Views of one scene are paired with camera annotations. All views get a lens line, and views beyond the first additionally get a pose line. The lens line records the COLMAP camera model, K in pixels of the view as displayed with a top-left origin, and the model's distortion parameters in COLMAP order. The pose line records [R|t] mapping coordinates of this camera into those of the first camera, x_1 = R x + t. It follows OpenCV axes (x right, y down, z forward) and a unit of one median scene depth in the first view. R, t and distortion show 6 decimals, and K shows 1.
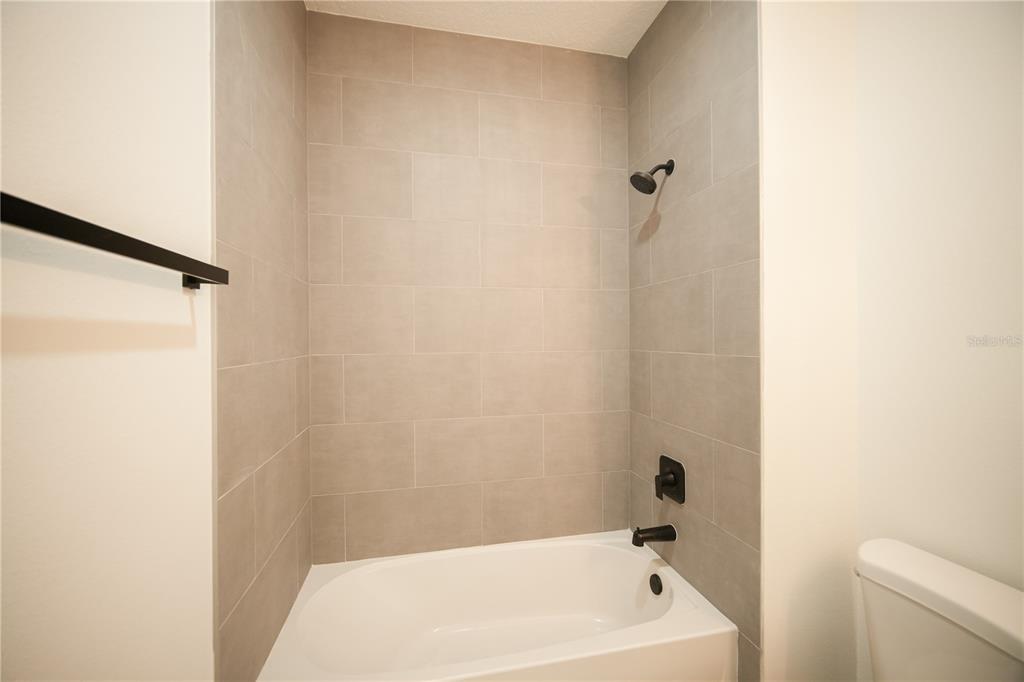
lens RADIAL K [[404.1, 0, 503.1], [0, 404.1, 342.0], [0, 0, 1]] dist [-0.000966, -0.000323]
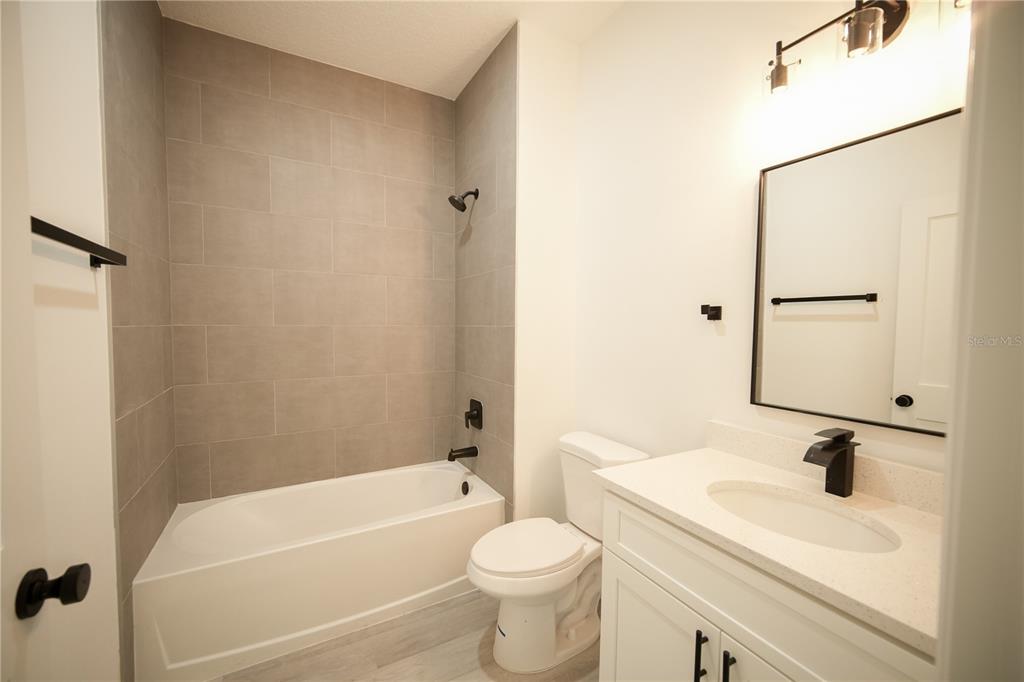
lens RADIAL K [[404.1, 0, 503.1], [0, 404.1, 342.0], [0, 0, 1]] dist [-0.000966, -0.000323]
pose [[0.955424, -0.001664, 0.295234, 0.083550], [-0.008564, 0.999407, 0.033347, 0.033737], [-0.295114, -0.034389, 0.954843, -0.378517]]
